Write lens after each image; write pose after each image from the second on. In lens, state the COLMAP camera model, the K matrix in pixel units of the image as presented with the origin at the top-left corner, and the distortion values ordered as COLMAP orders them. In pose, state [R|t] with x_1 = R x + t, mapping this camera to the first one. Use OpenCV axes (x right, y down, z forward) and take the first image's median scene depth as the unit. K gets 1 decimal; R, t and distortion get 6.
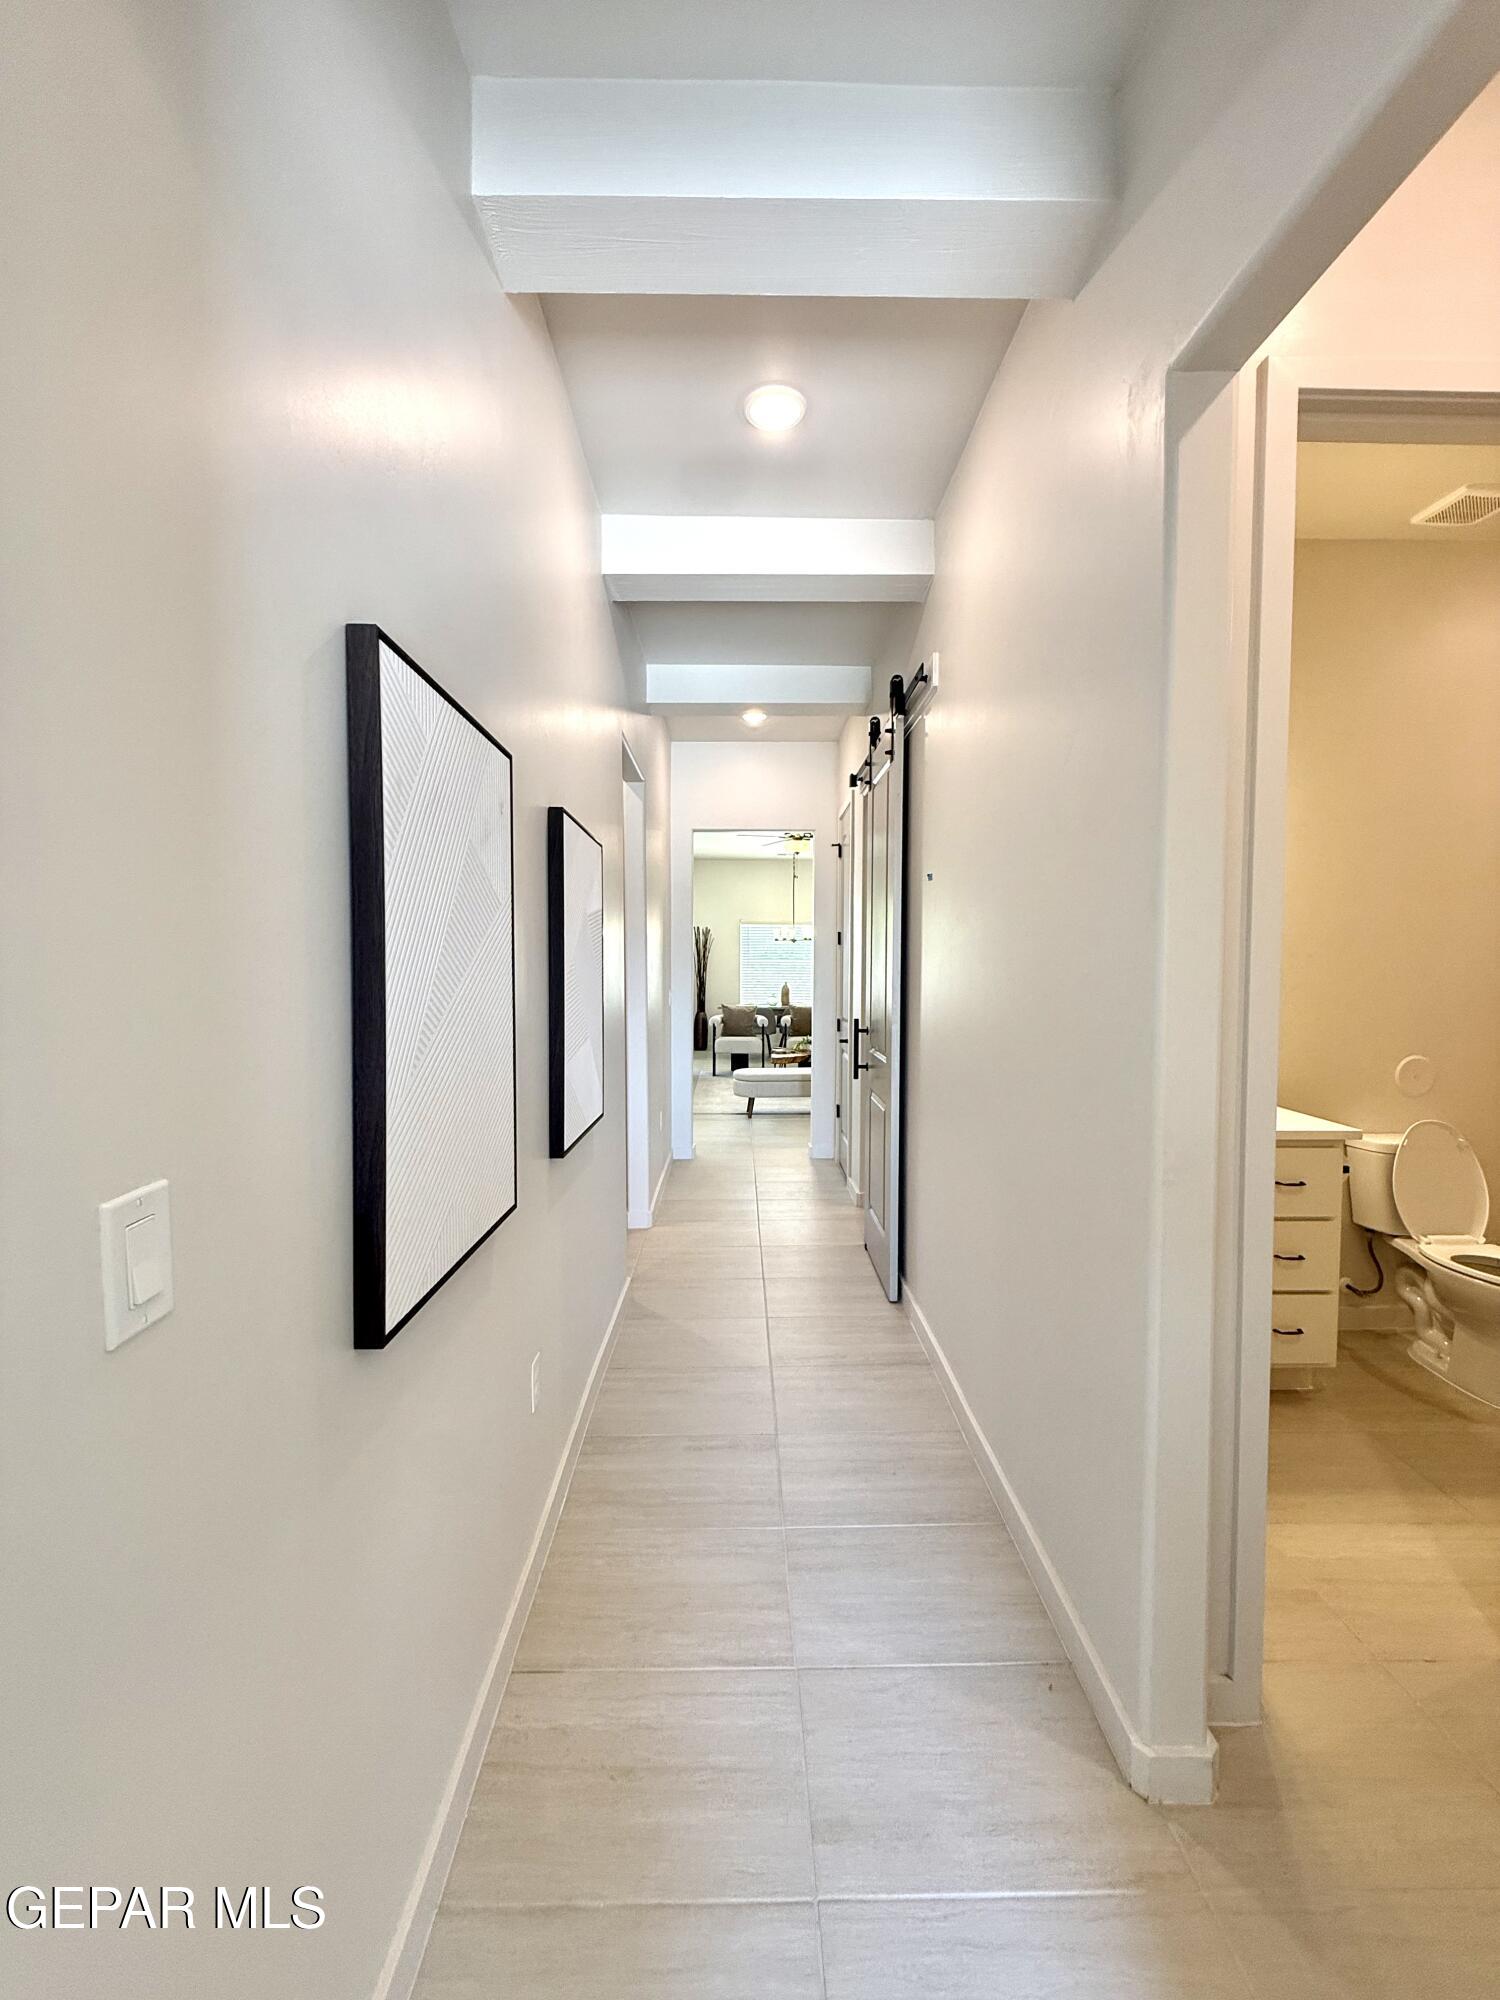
lens RADIAL K [[798.6, 0, 750.0], [0, 798.6, 1000.0], [0, 0, 1]] dist [0.001034, 0.000224]
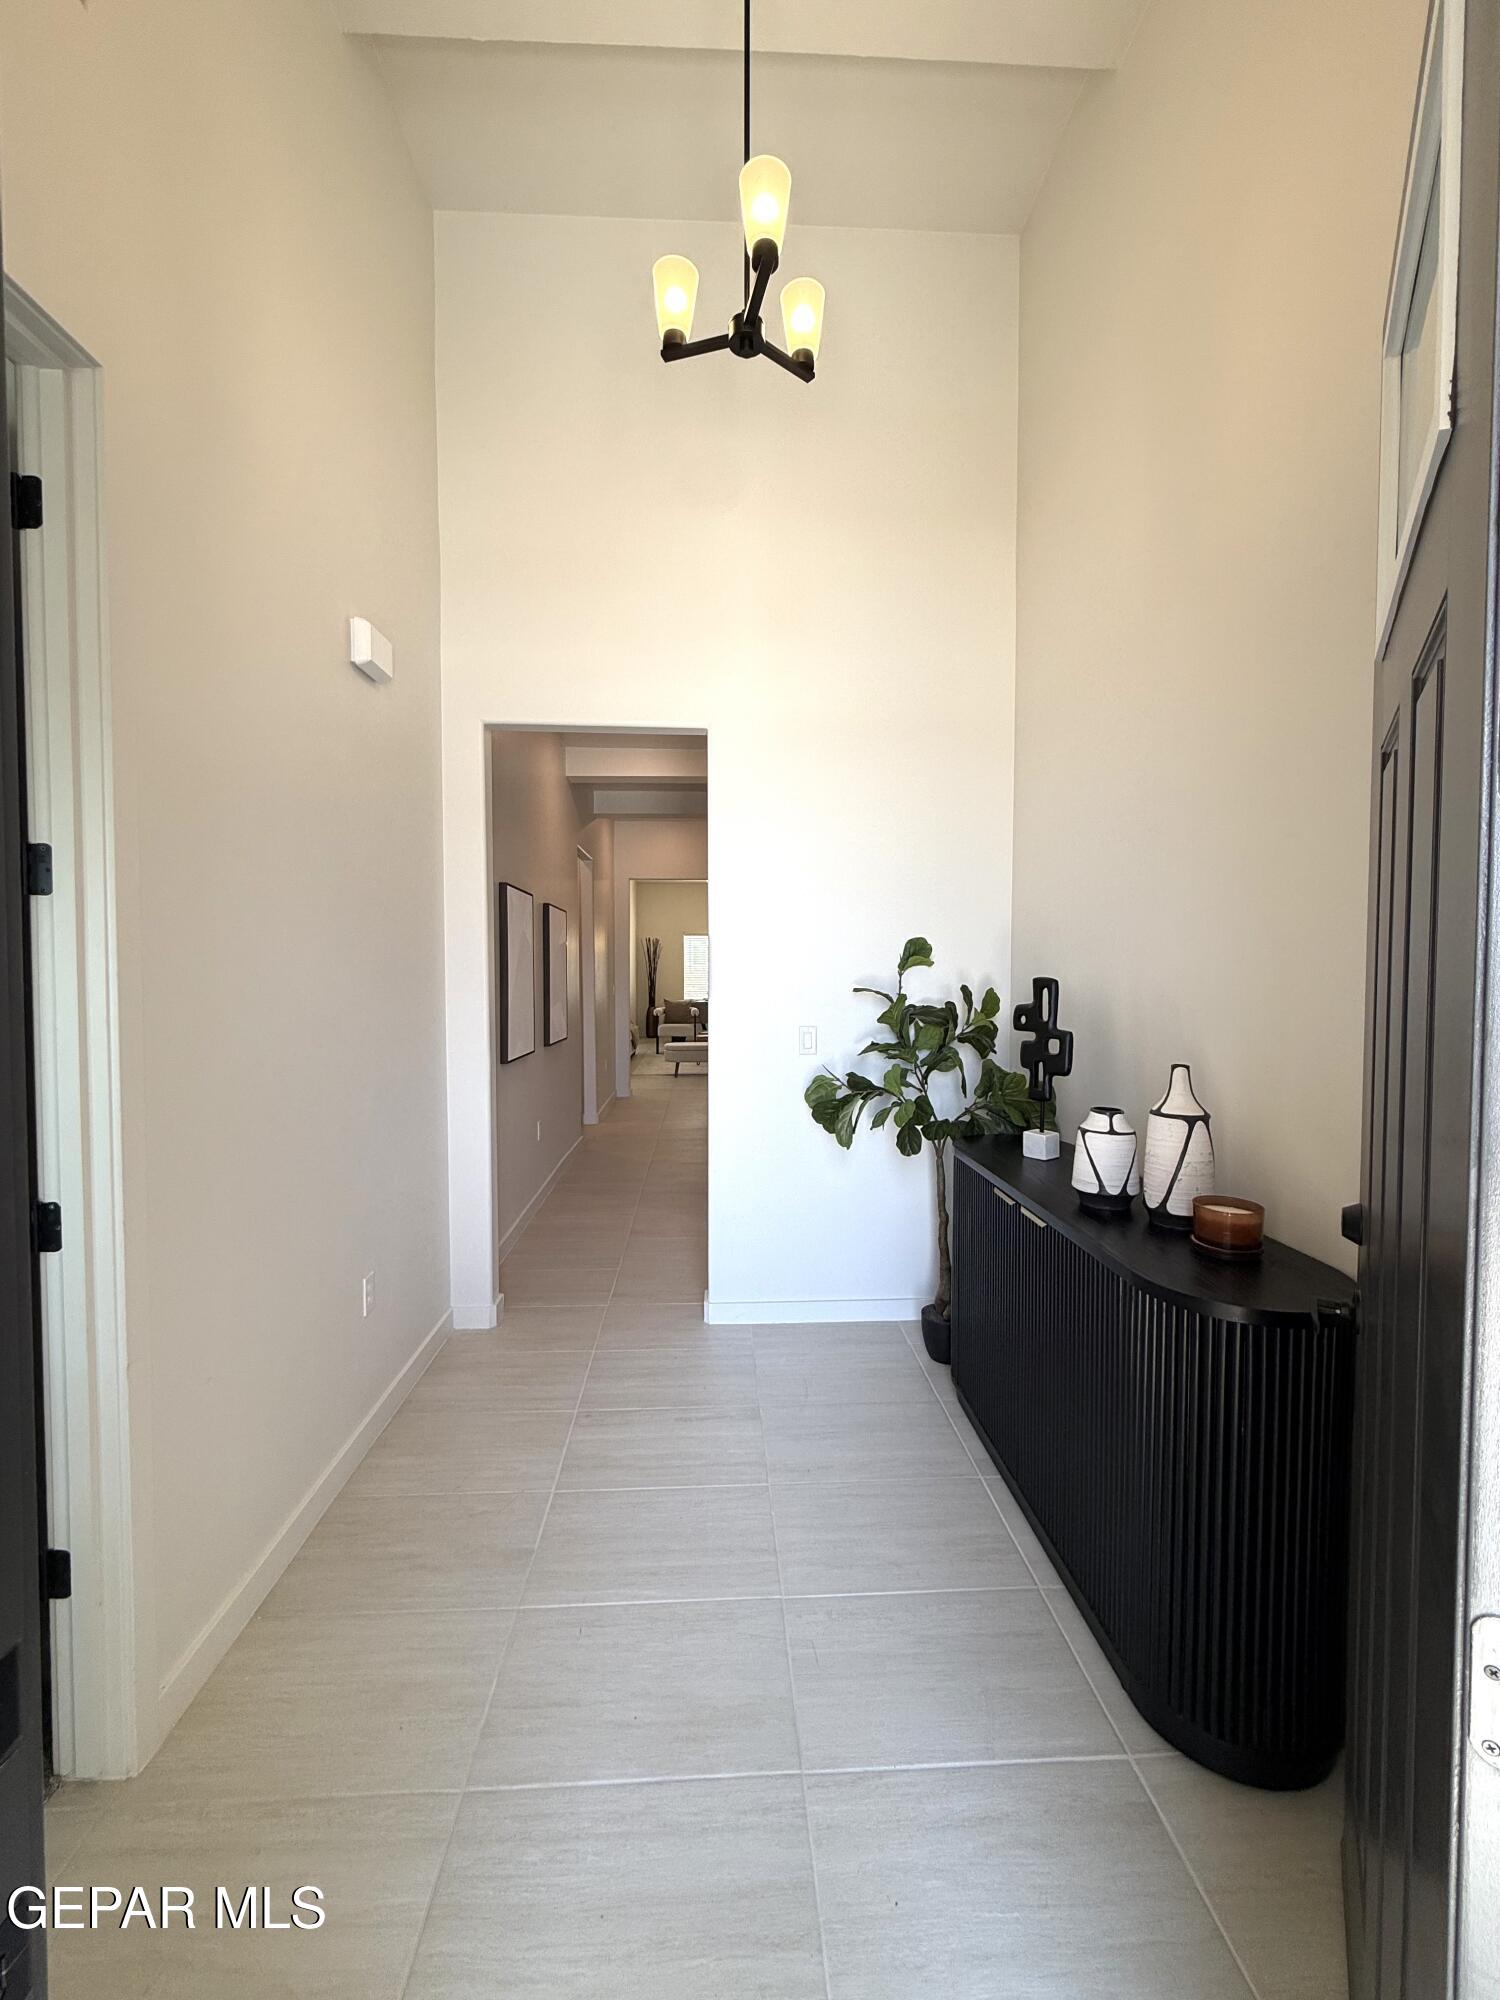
lens RADIAL K [[798.6, 0, 750.0], [0, 798.6, 1000.0], [0, 0, 1]] dist [0.001034, 0.000224]
pose [[0.999471, -0.005230, 0.032115, 0.063963], [0.005336, 0.999981, -0.003201, 0.012081], [-0.032097, 0.003371, 0.999479, -0.309286]]
